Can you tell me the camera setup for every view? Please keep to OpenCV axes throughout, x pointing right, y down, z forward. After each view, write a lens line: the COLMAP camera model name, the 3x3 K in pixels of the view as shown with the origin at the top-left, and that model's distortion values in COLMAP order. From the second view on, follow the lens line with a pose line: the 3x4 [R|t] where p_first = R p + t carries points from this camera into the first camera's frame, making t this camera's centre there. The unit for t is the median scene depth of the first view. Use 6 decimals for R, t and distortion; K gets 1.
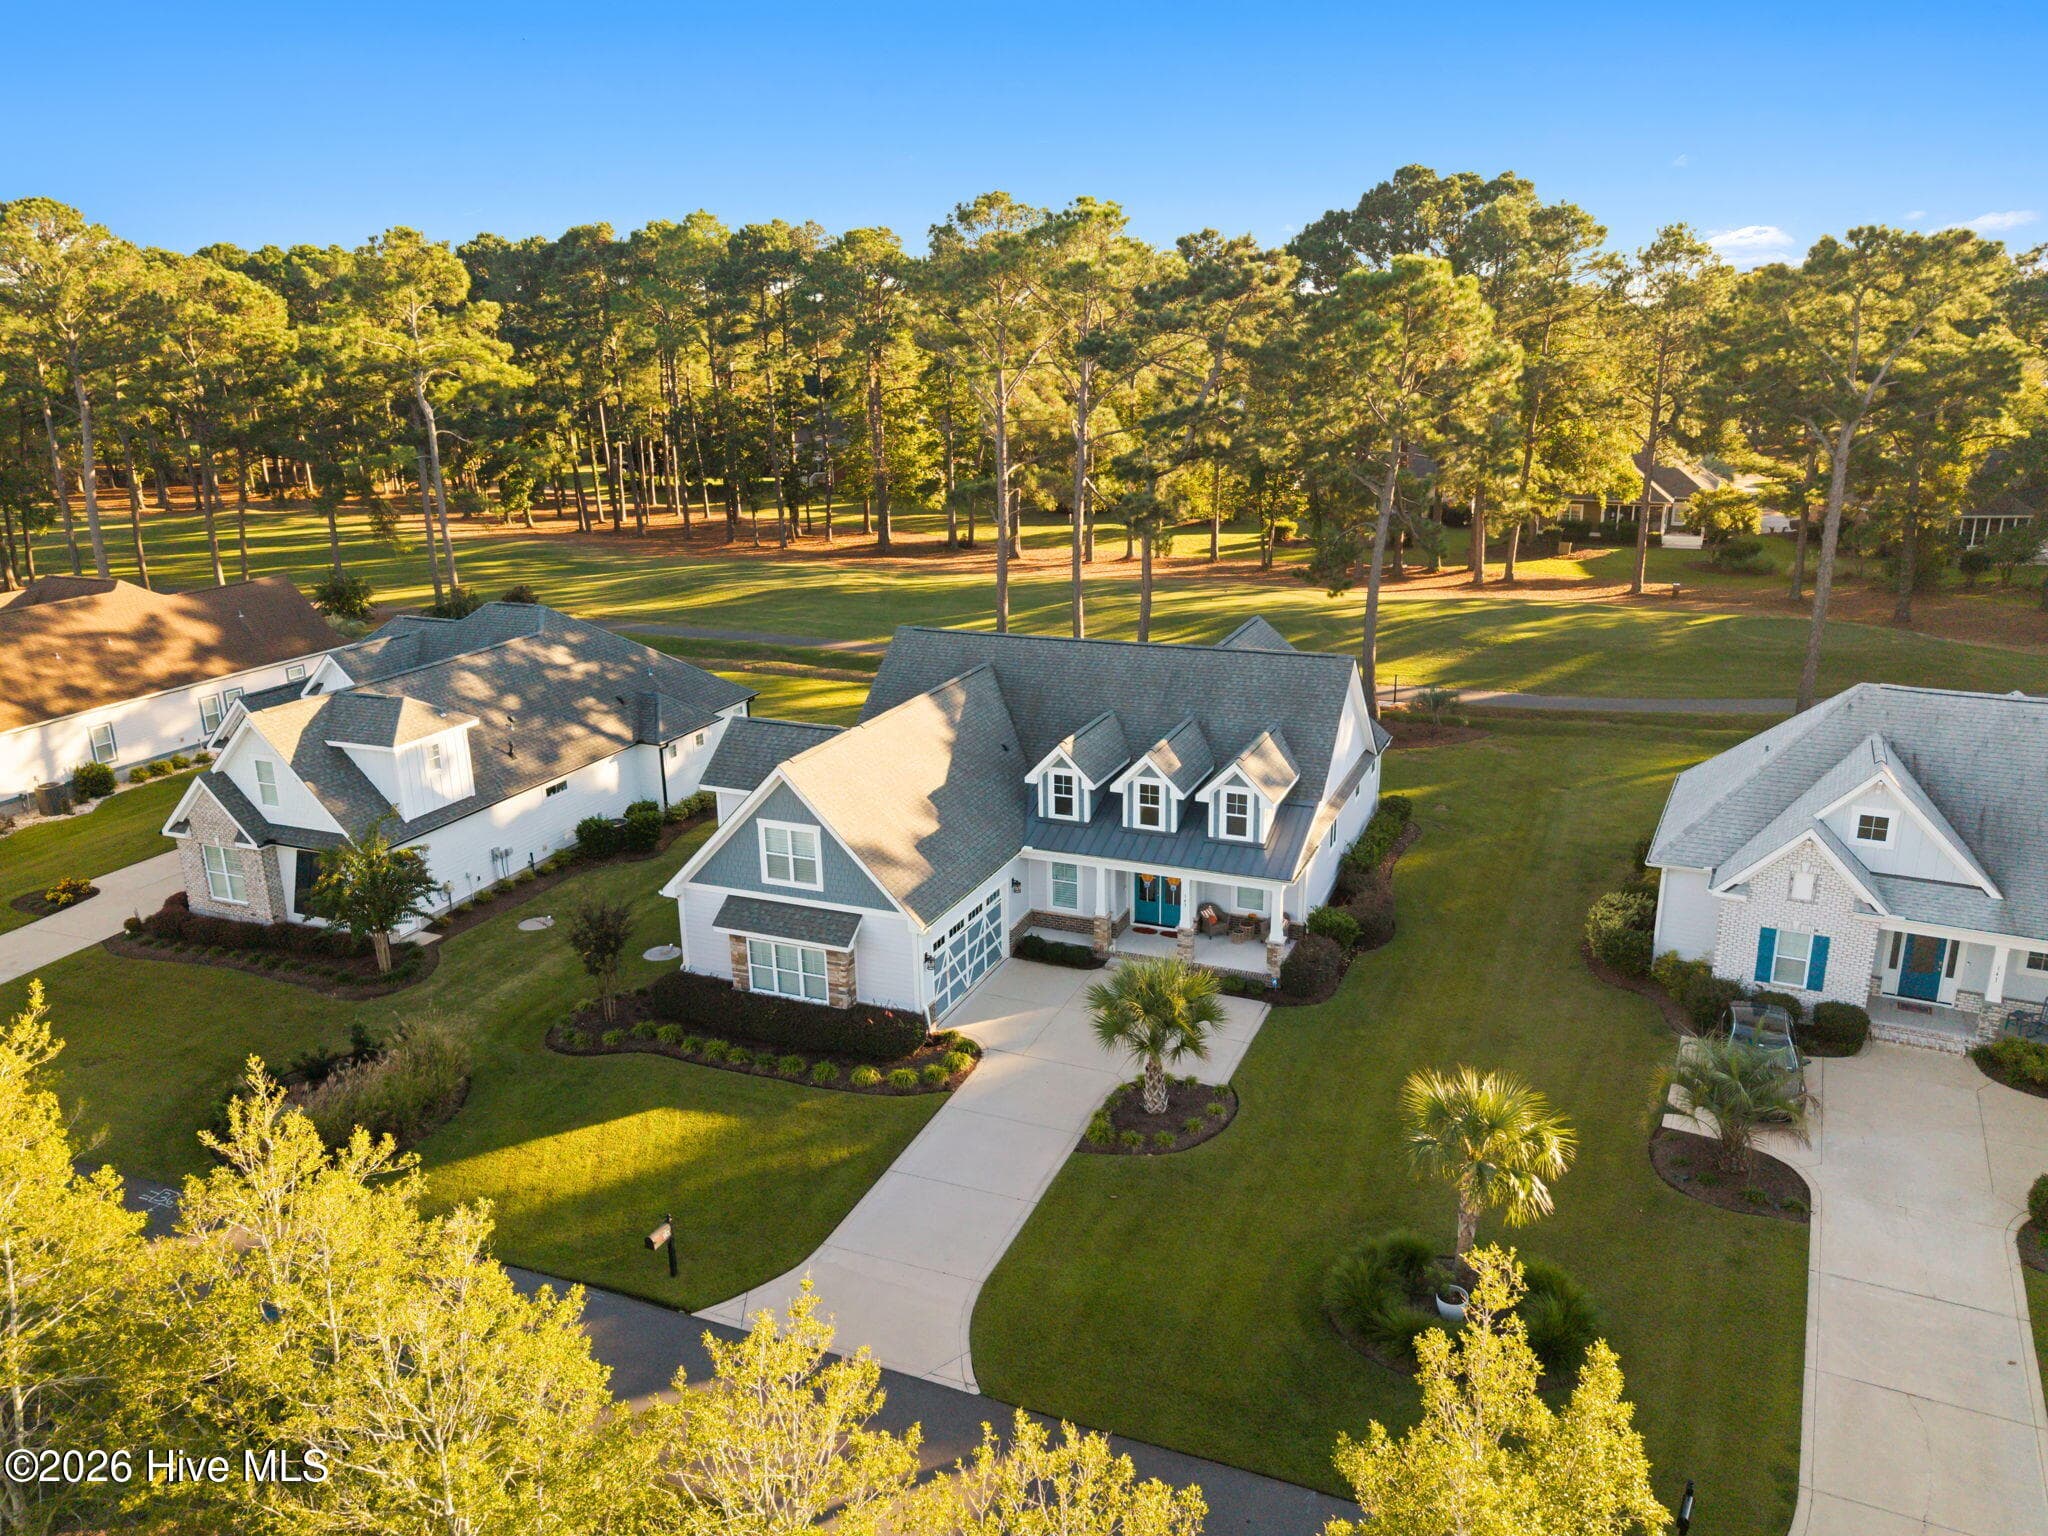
lens RADIAL K [[1485.0, 0, 1032.5], [0, 1485.0, 760.2], [0, 0, 1]] dist [0.001840, -0.005156]
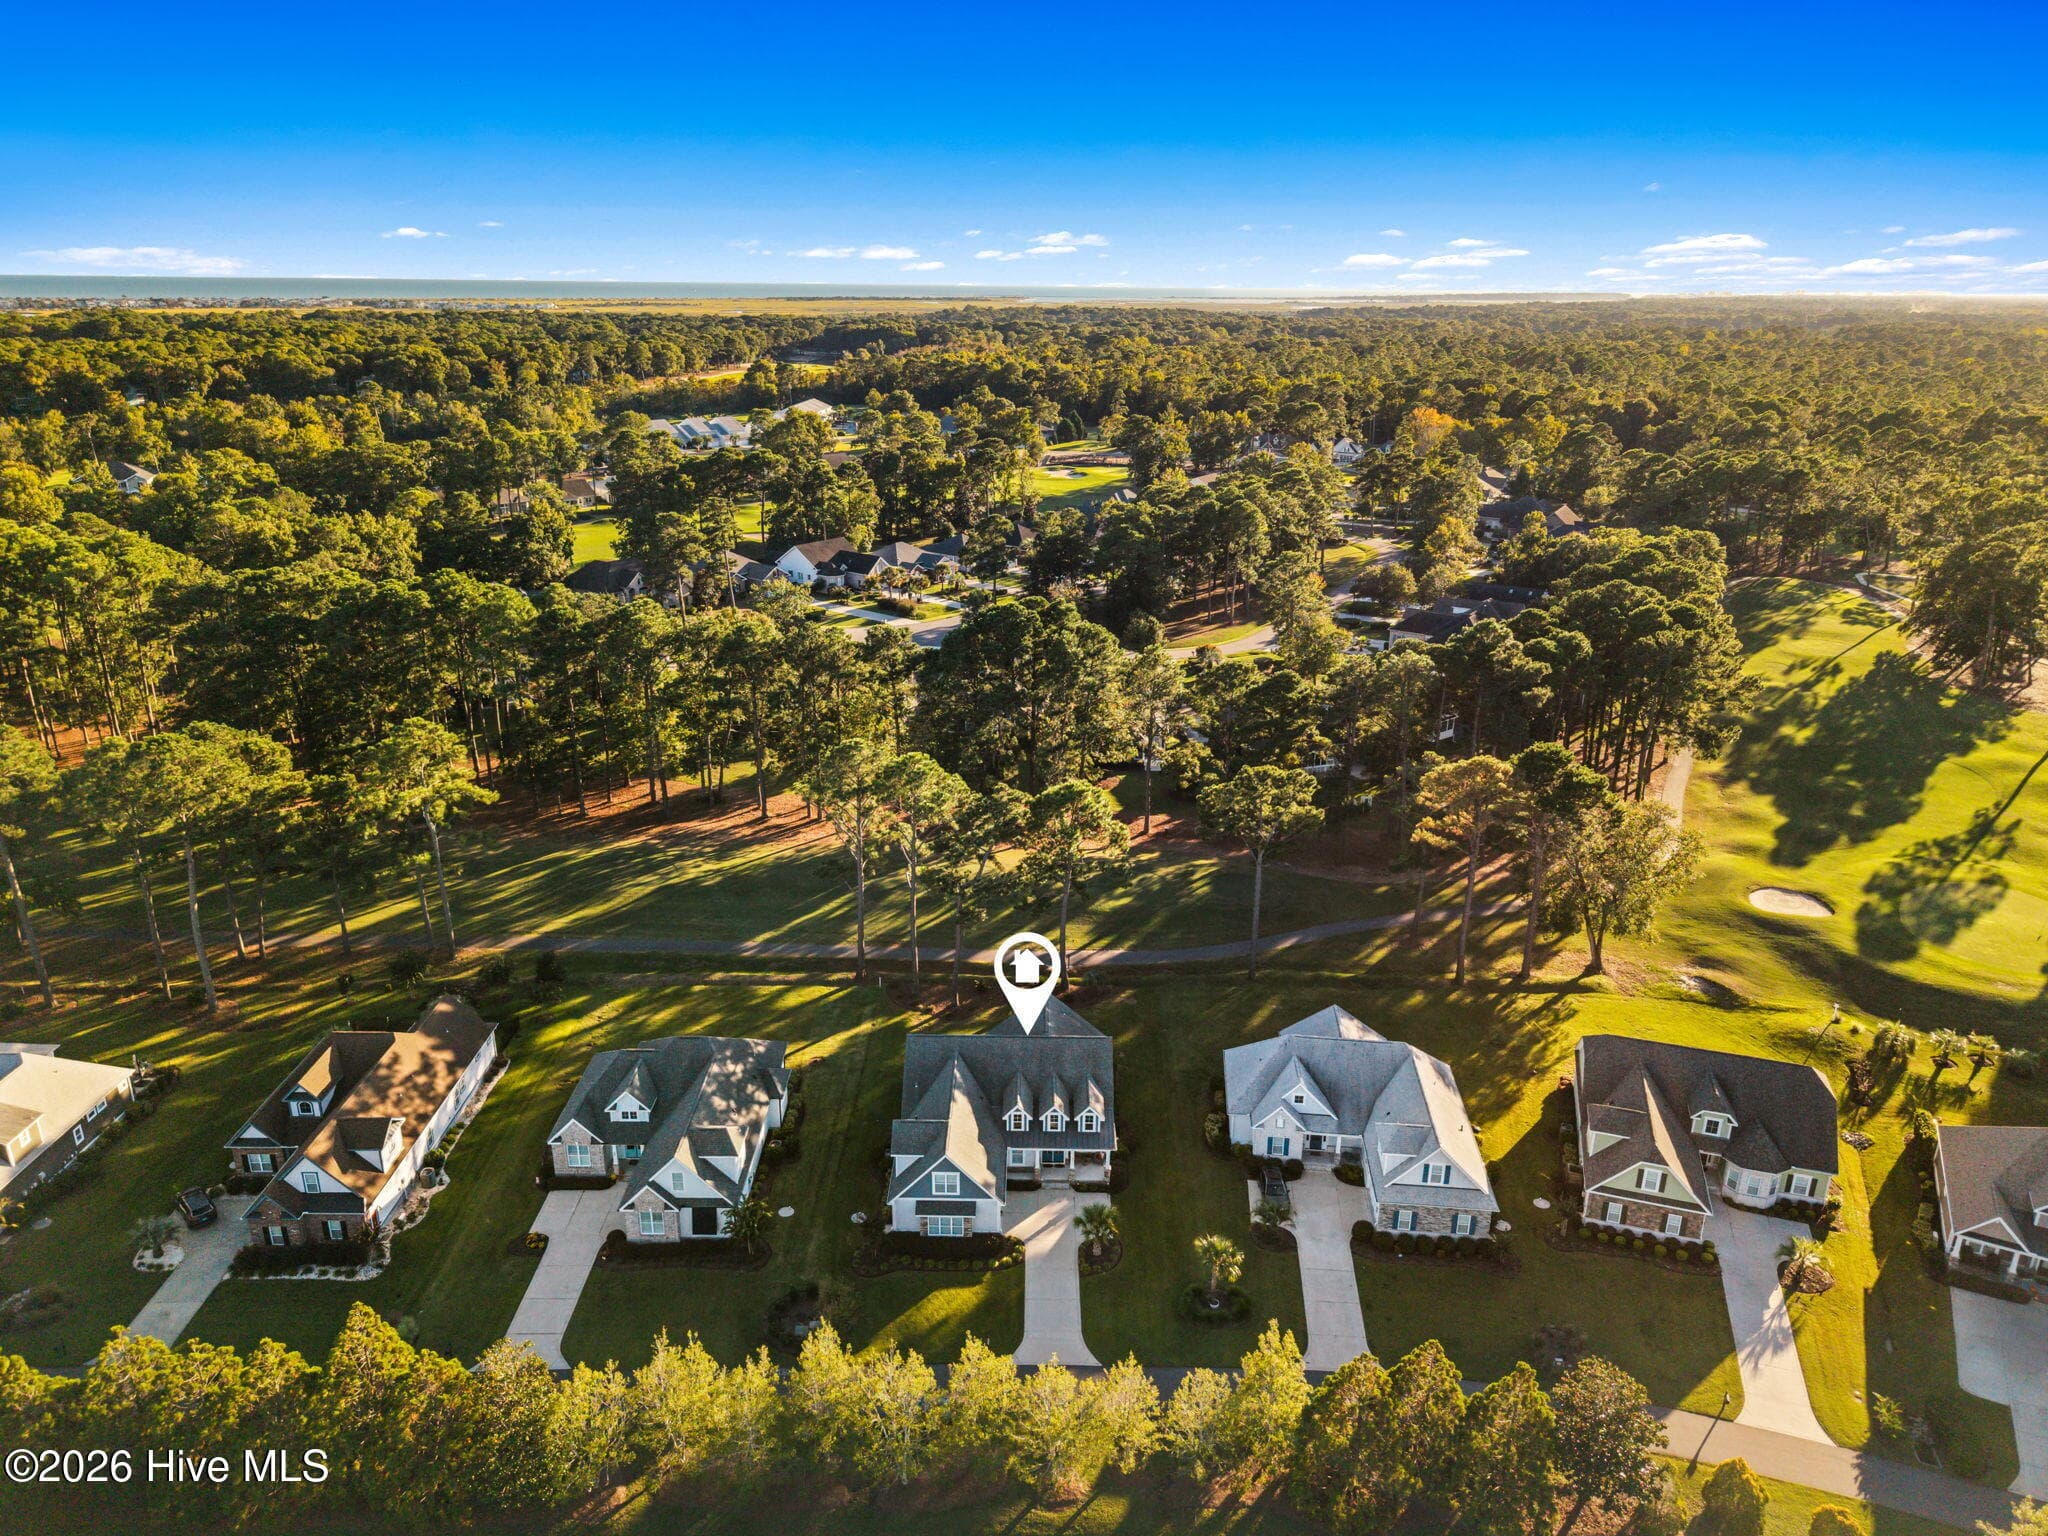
lens RADIAL K [[1390.3, 0, 1069.7], [0, 1390.3, 697.9], [0, 0, 1]] dist [0.006762, -0.000590]
pose [[0.918324, -0.084928, 0.386612, -0.821165], [0.083965, 0.996280, 0.019410, -0.802108], [-0.386822, 0.014638, 0.922038, -1.334461]]
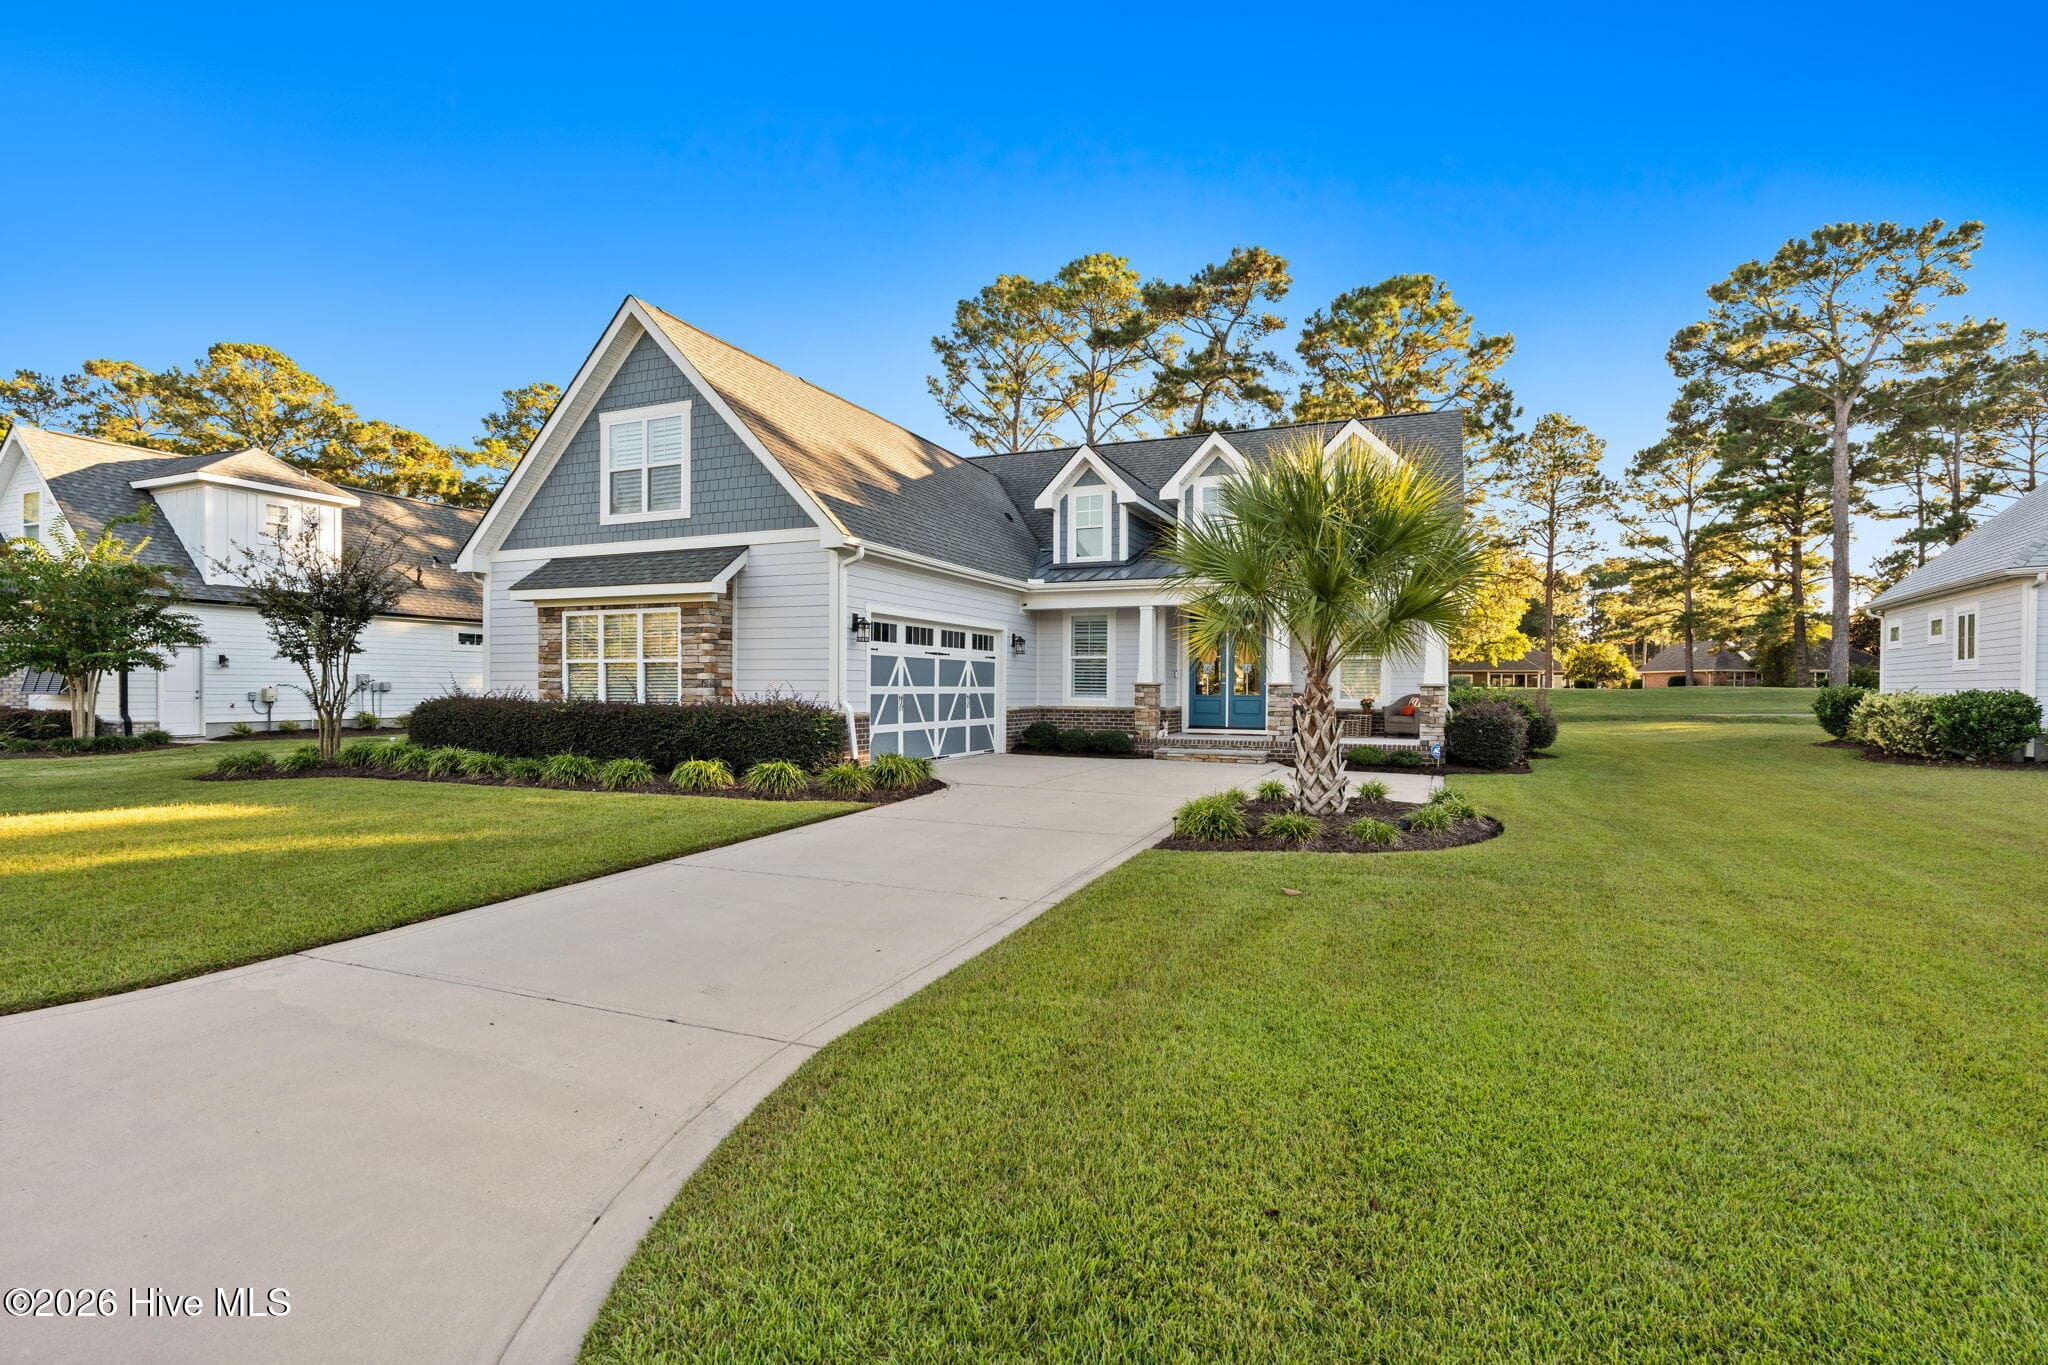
lens RADIAL K [[977.2, 0, 1014.4], [0, 977.2, 690.2], [0, 0, 1]] dist [-0.006464, -0.000145]
pose [[0.999513, 0.021697, -0.022413, -0.002474], [-0.026990, 0.961755, -0.272580, 0.249416], [0.015642, 0.273052, 0.961872, 0.632593]]
